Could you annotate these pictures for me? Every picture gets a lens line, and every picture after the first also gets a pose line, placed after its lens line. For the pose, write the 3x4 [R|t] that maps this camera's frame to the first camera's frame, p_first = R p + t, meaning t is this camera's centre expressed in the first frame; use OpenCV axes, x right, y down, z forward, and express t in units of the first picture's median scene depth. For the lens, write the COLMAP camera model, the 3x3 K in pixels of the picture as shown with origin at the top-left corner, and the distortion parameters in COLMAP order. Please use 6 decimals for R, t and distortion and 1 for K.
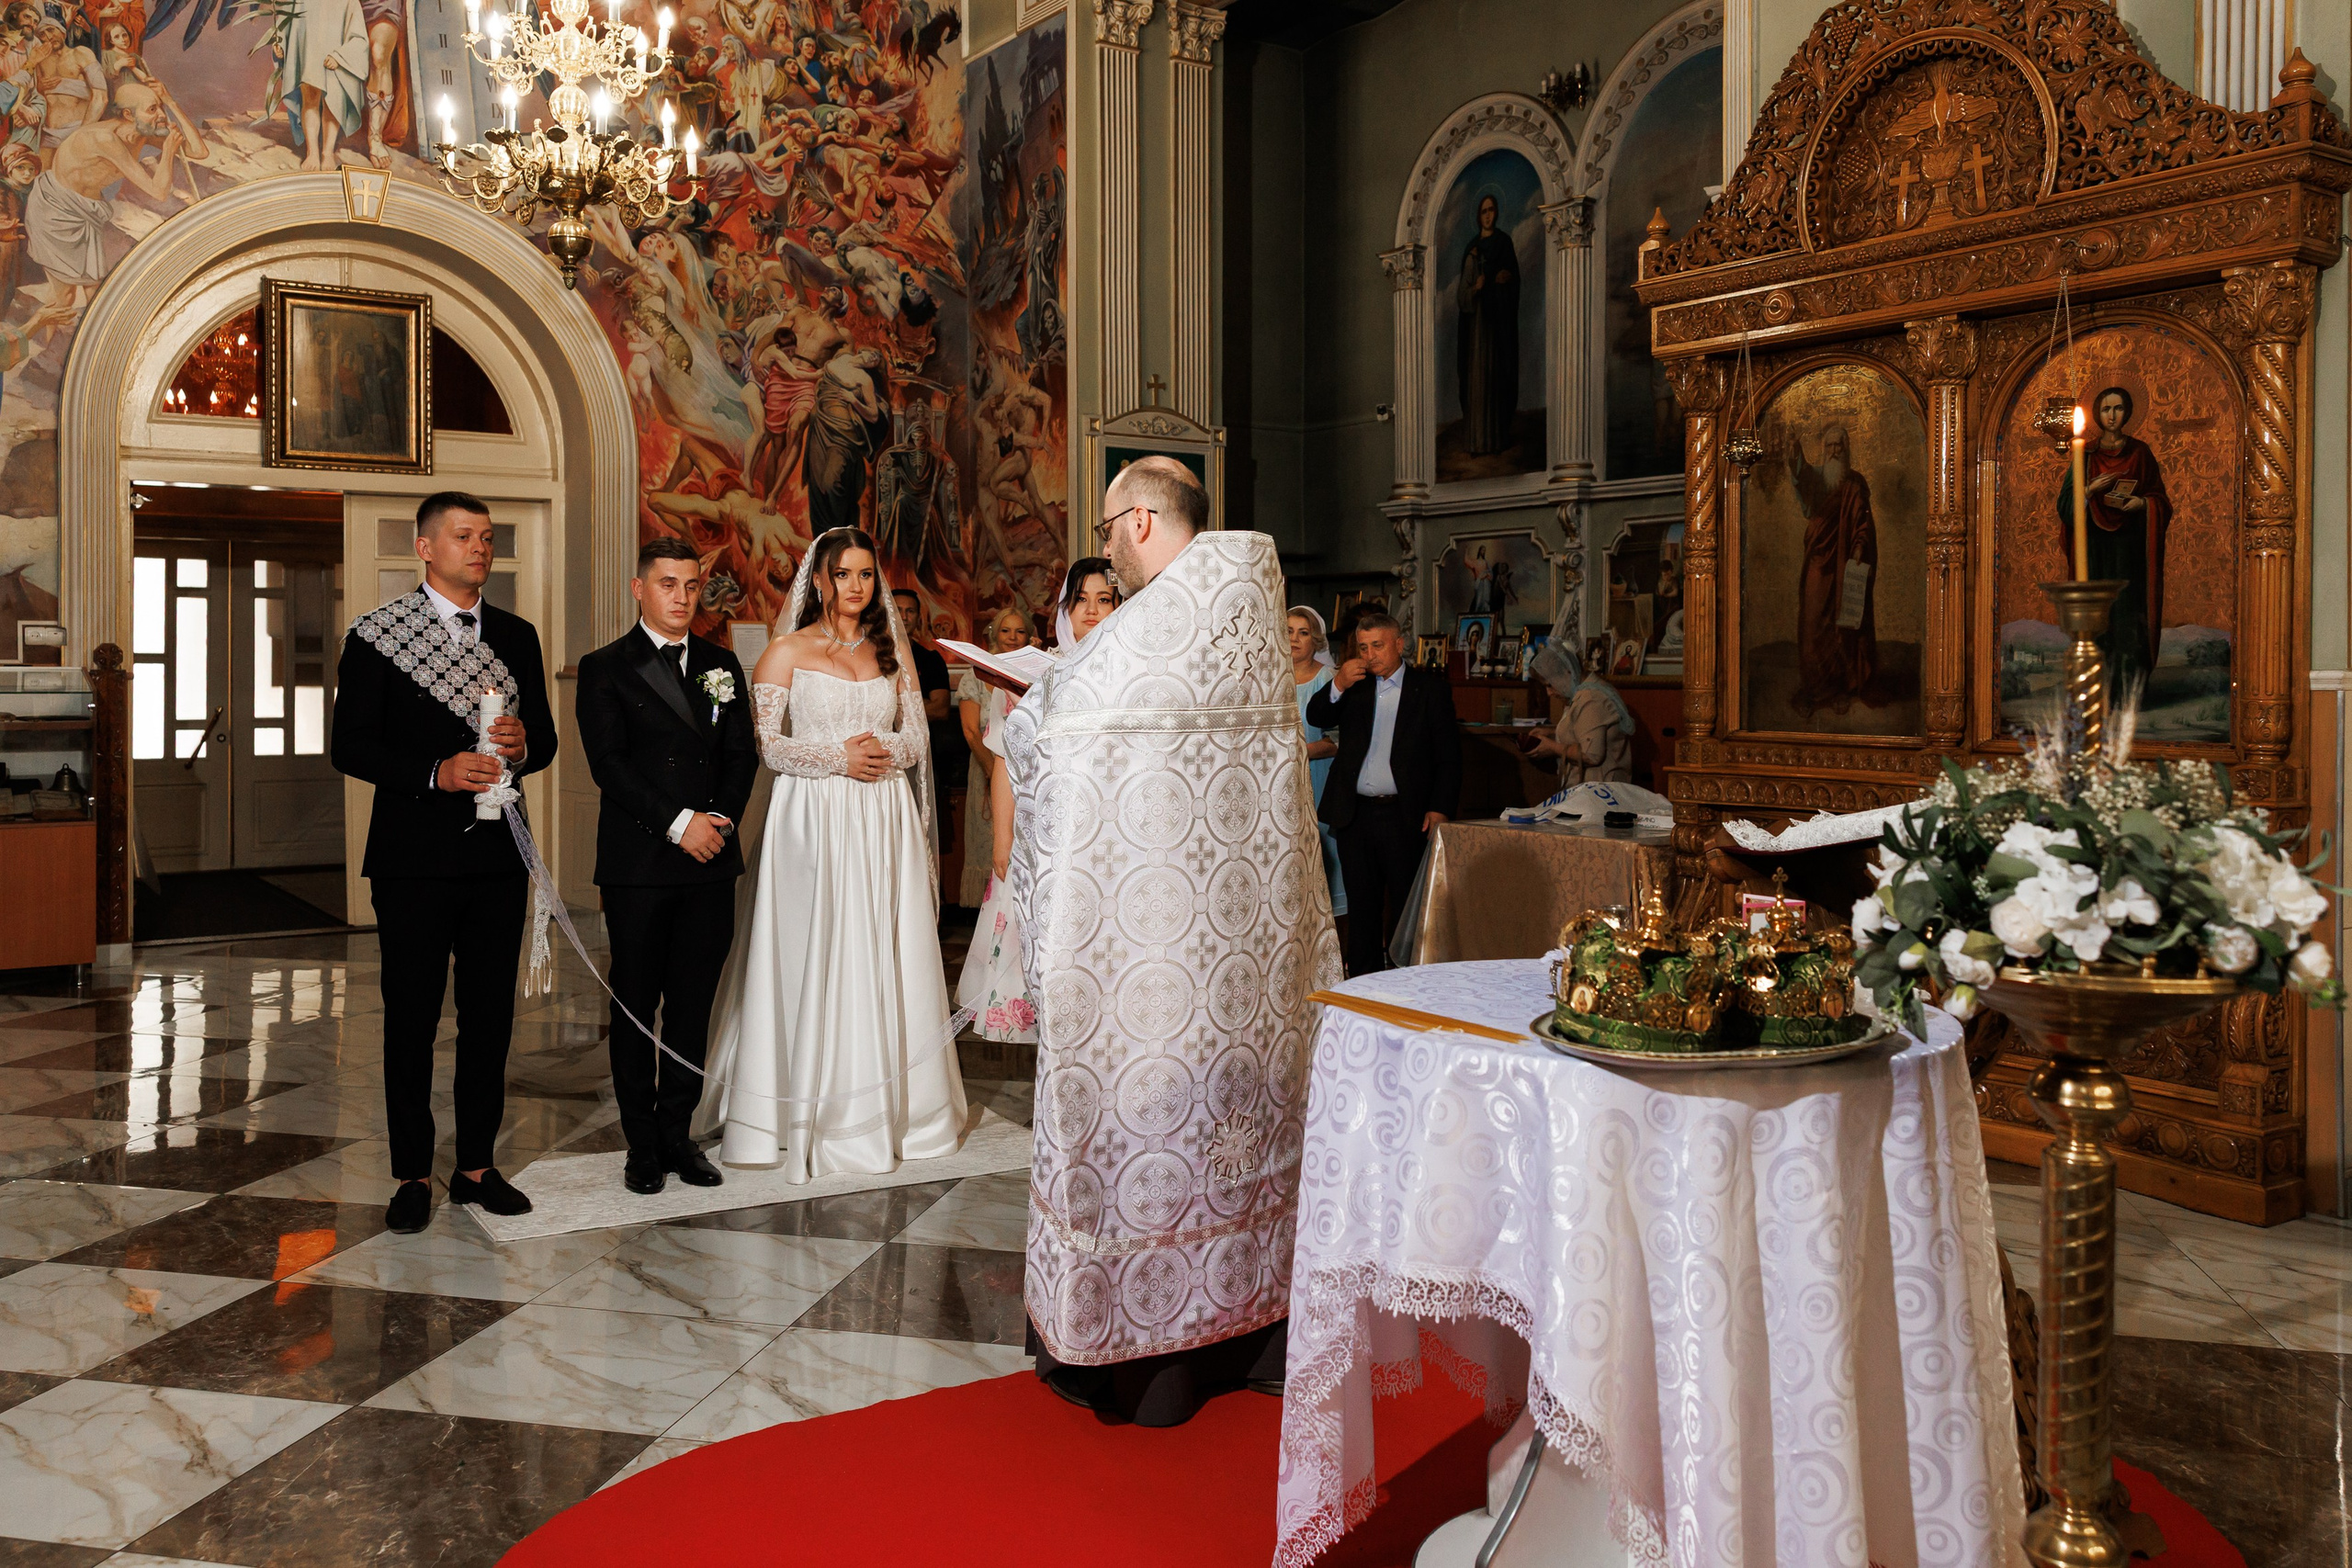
lens RADIAL K [[1765.8, 0, 1112.7], [0, 1765.8, 669.2], [0, 0, 1]] dist [0.007778, -0.001518]
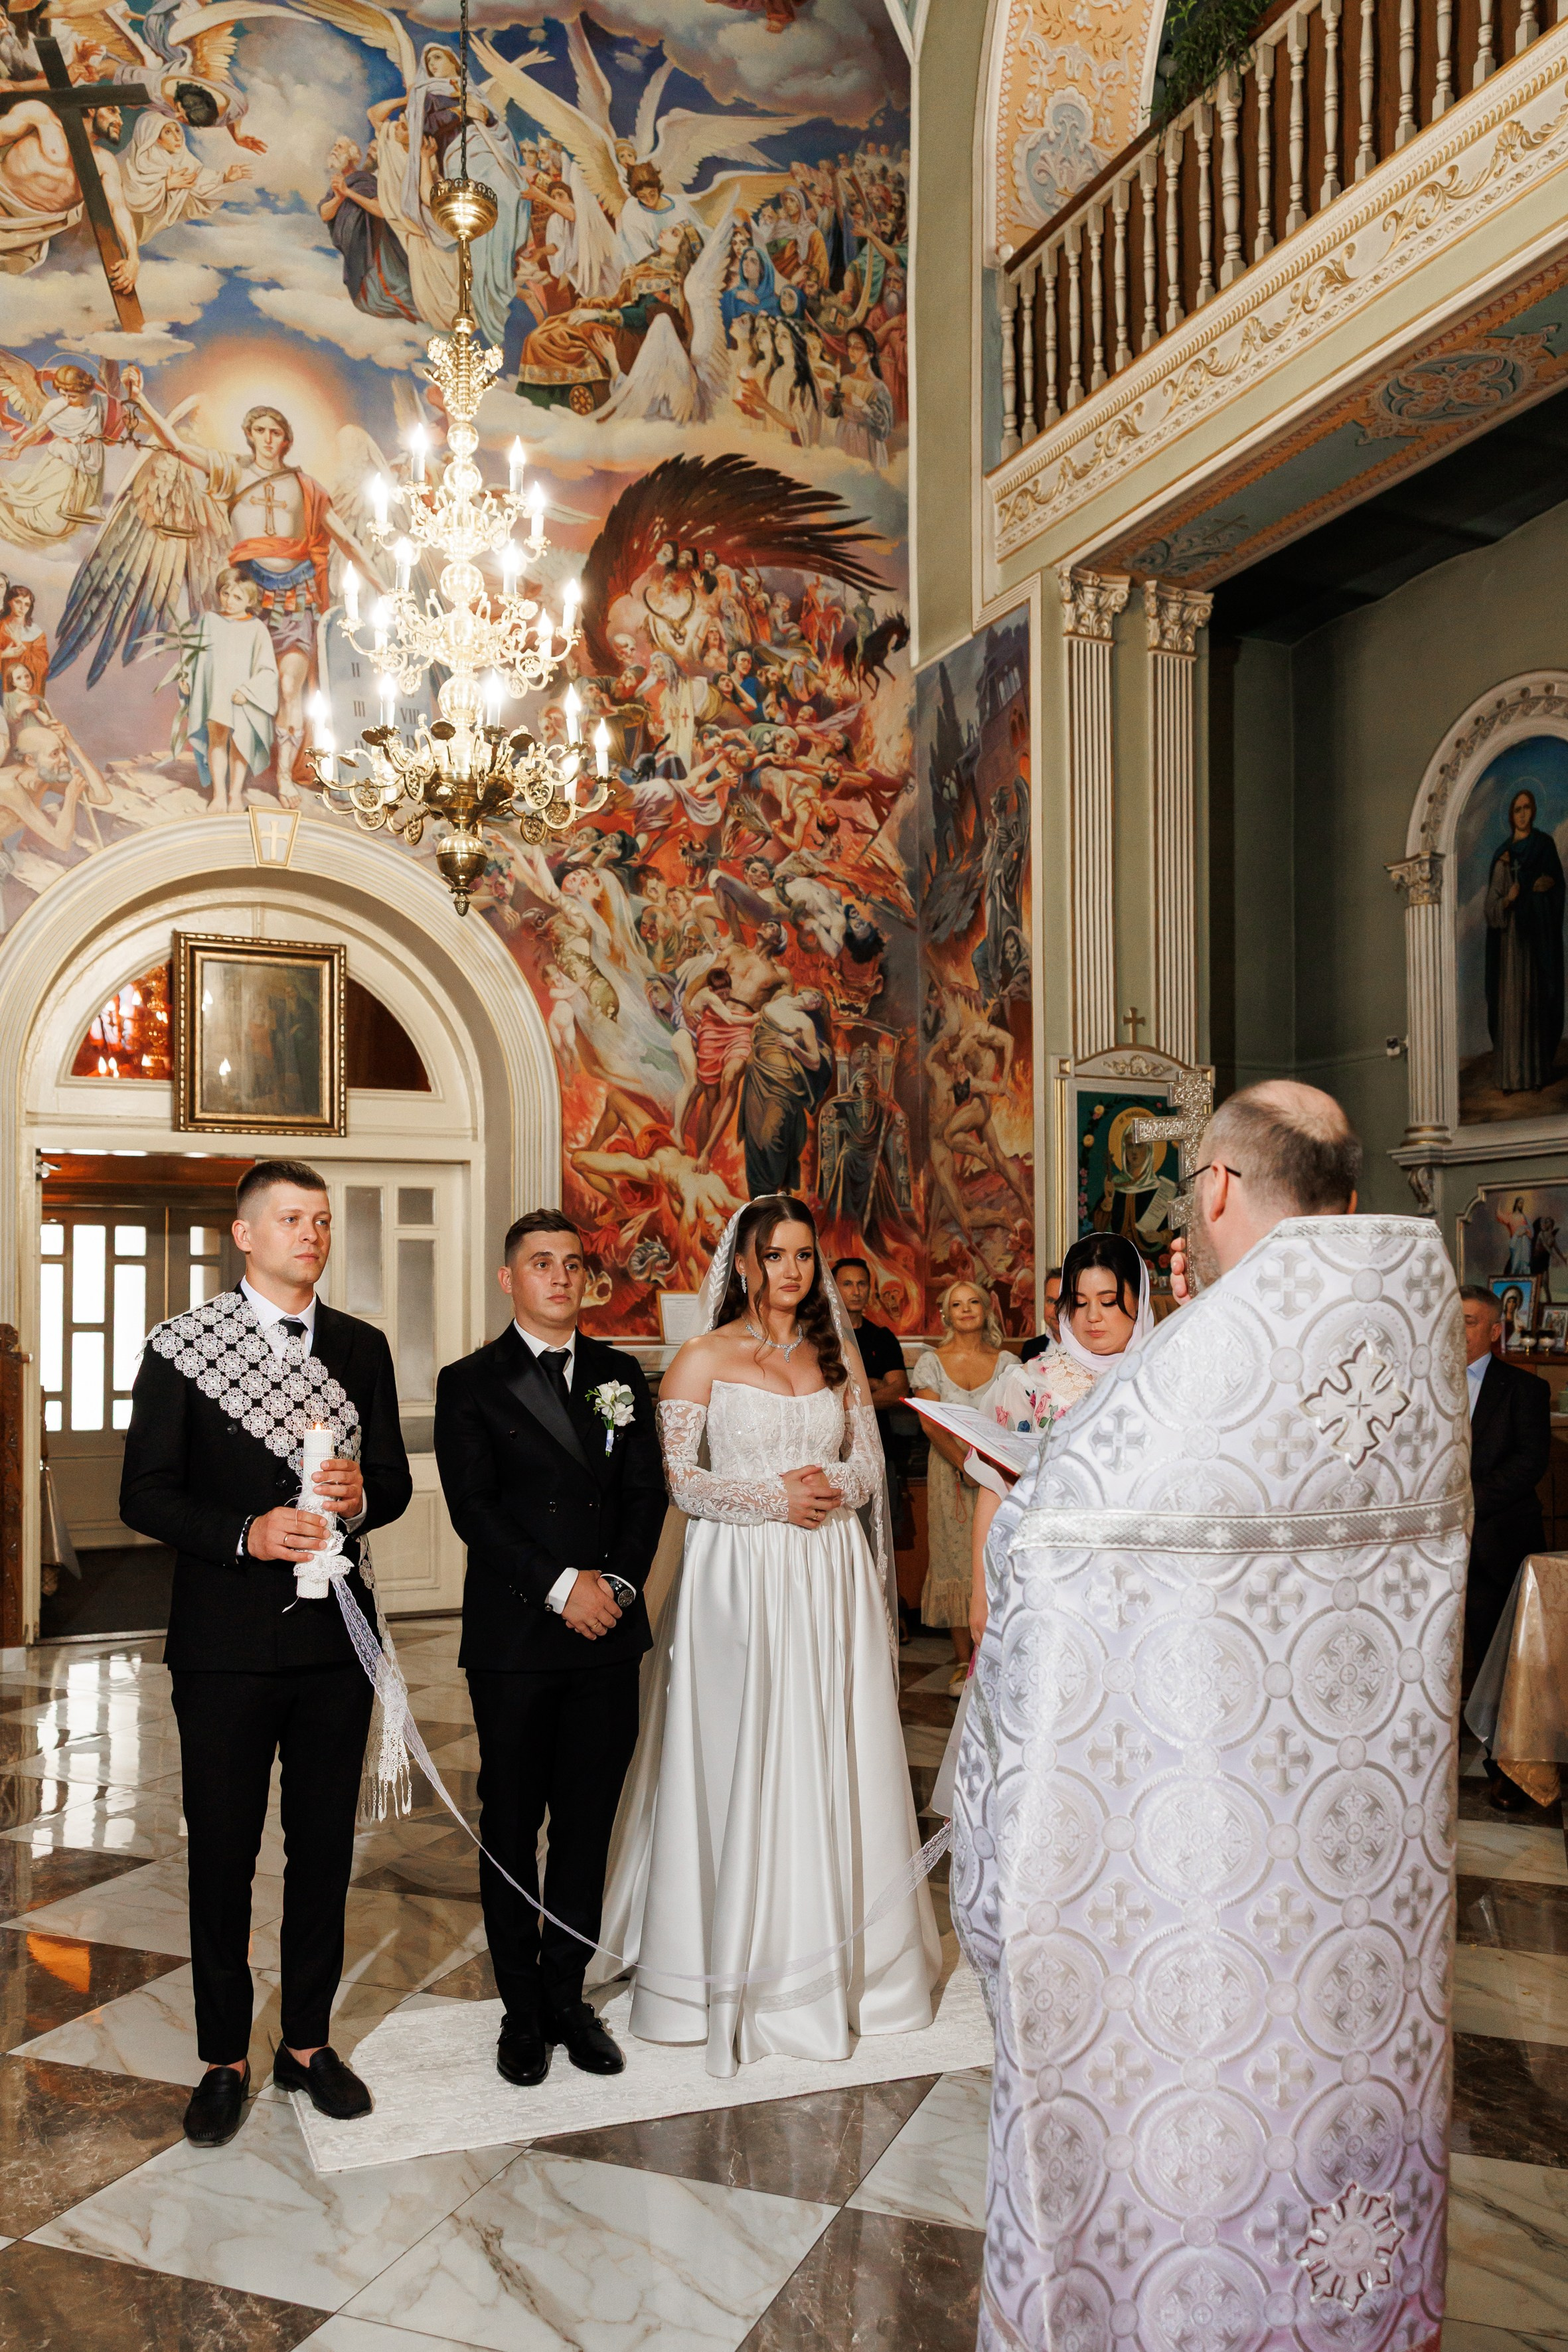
lens RADIAL K [[1766.0, 0, 793.0], [0, 1766.0, 1284.5], [0, 0, 1]] dist [0.007778, -0.001518]
pose [[0.989340, -0.005067, -0.145538, -0.016047], [0.002167, 0.999796, -0.020078, -0.012210], [0.145610, 0.019549, 0.989149, 0.109335]]
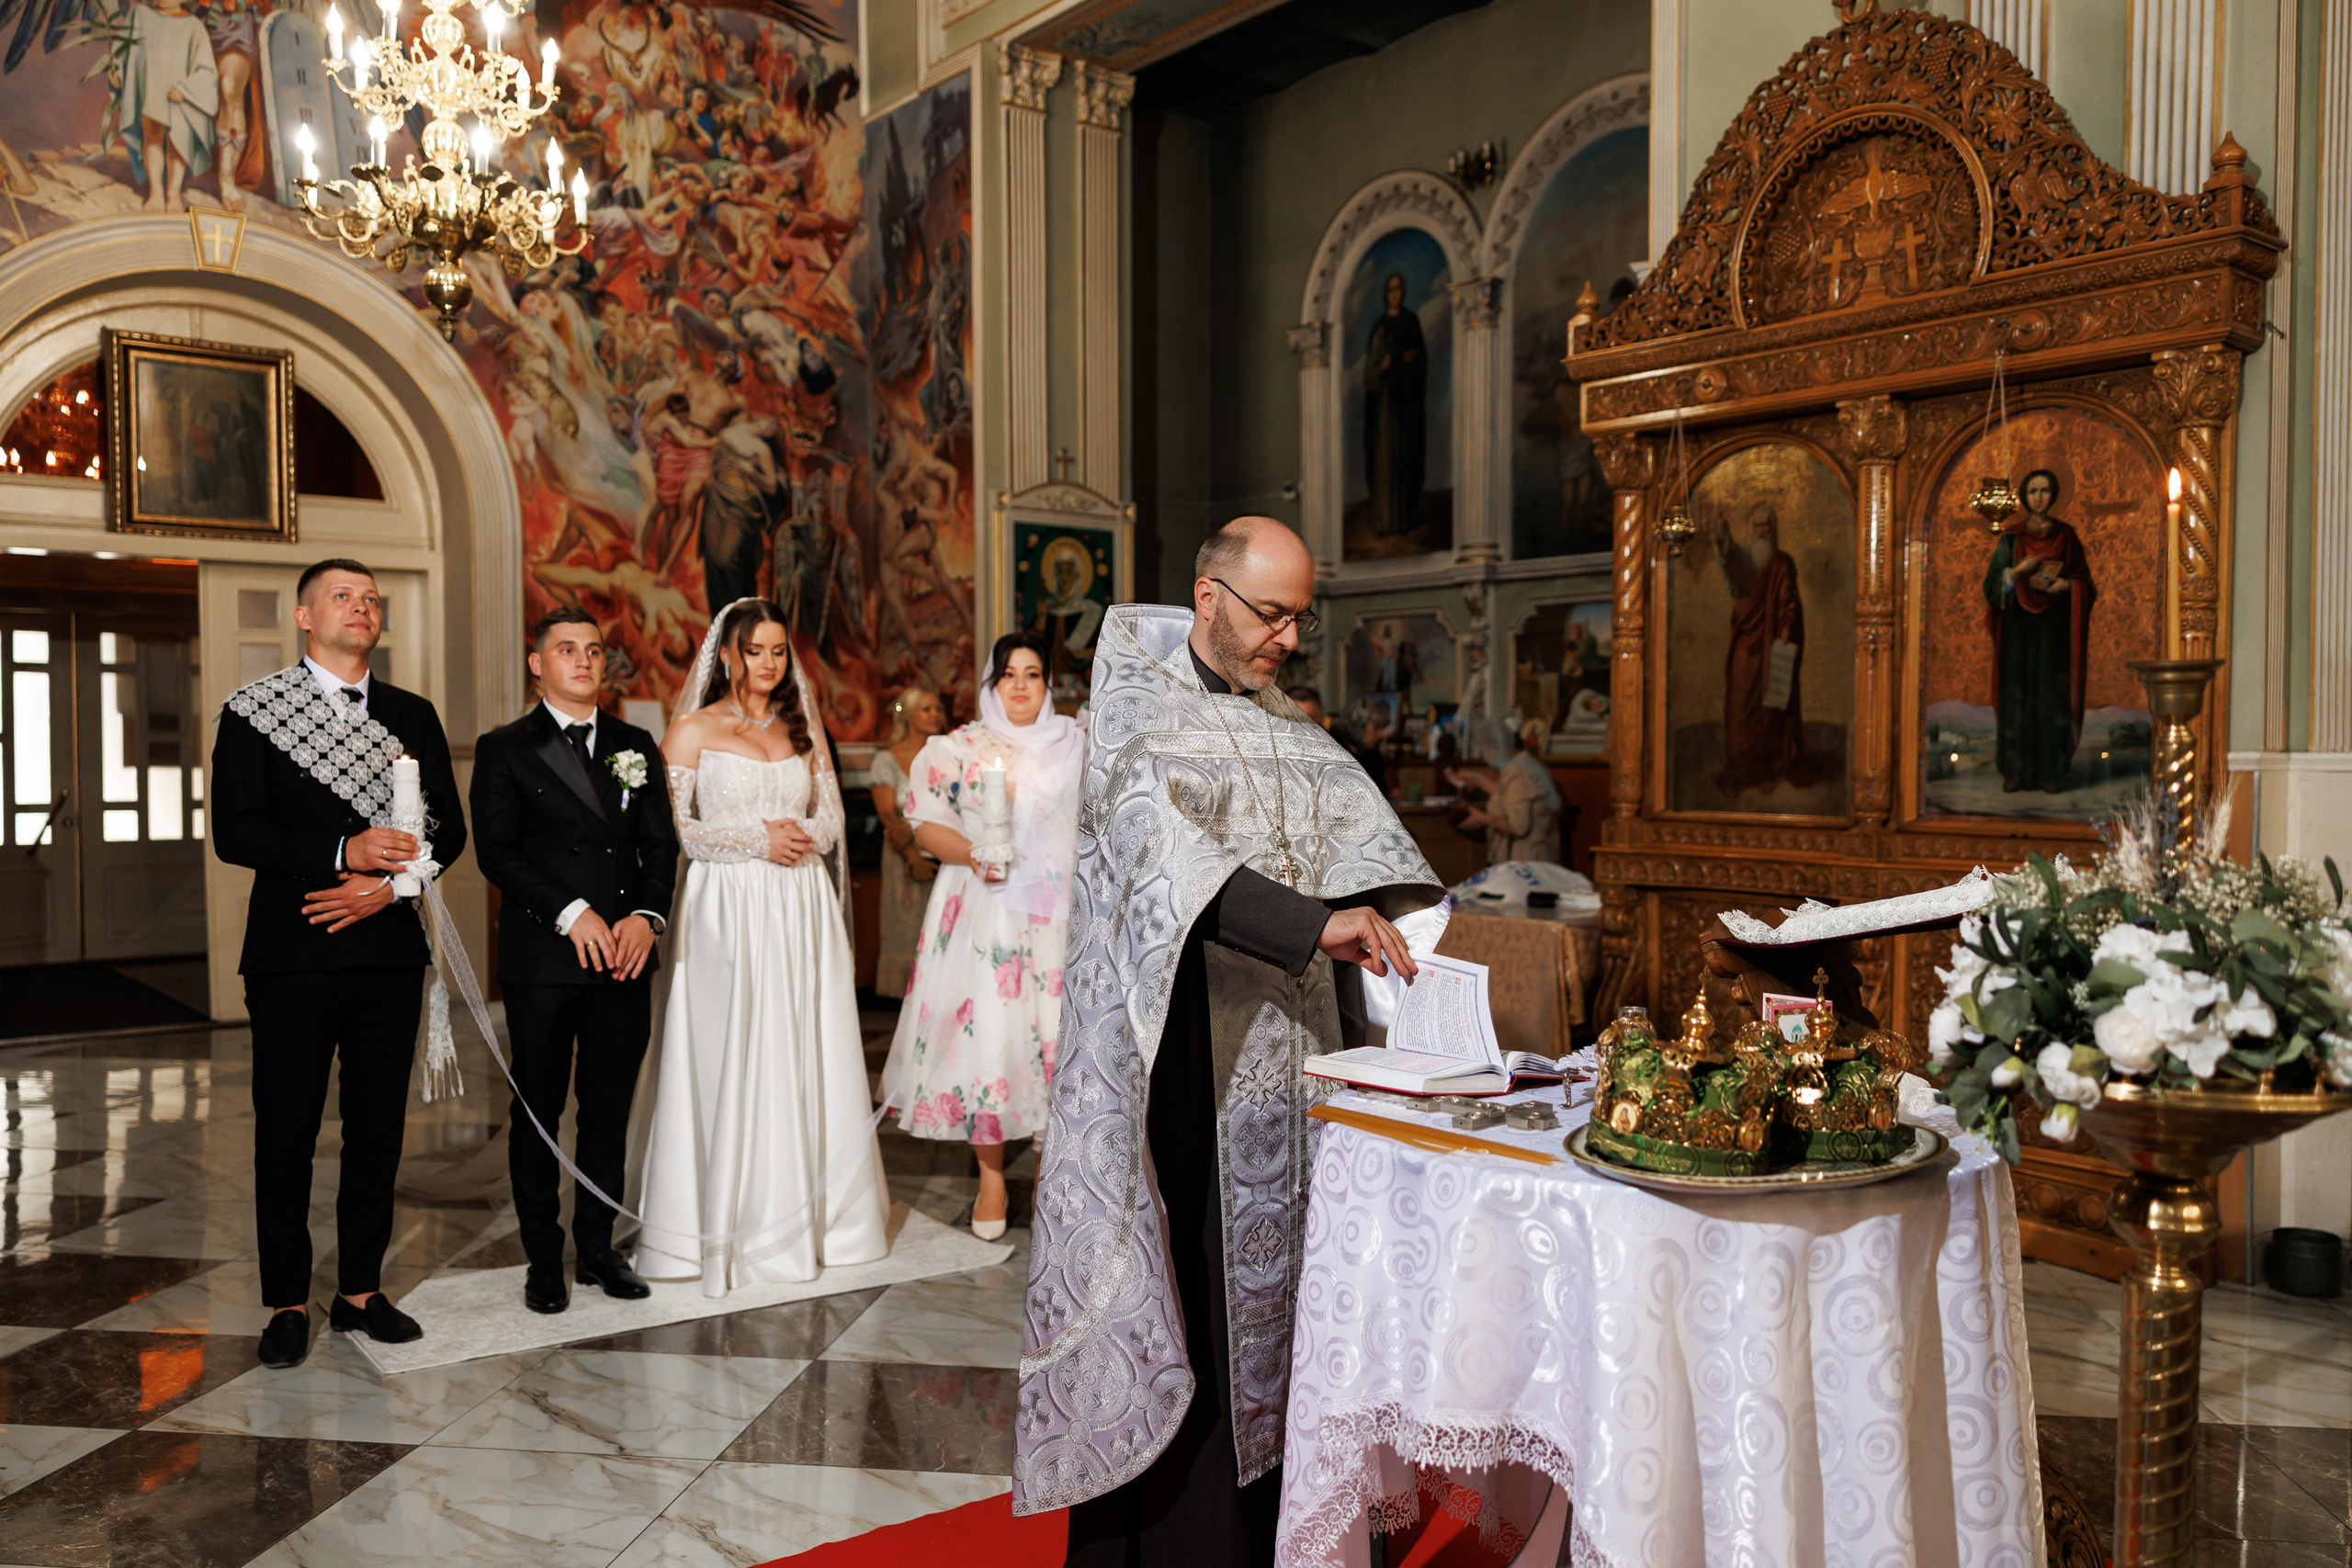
lens RADIAL K [[1741.8, 0, 1172.1], [0, 1741.8, 799.4], [0, 0, 1]] dist [0.003740, 0.004283]
pose [[0.995354, -0.003960, 0.096206, -0.009909], [0.001057, 0.999543, 0.030204, -0.000943], [-0.096282, -0.029962, 0.994903, 0.024499]]
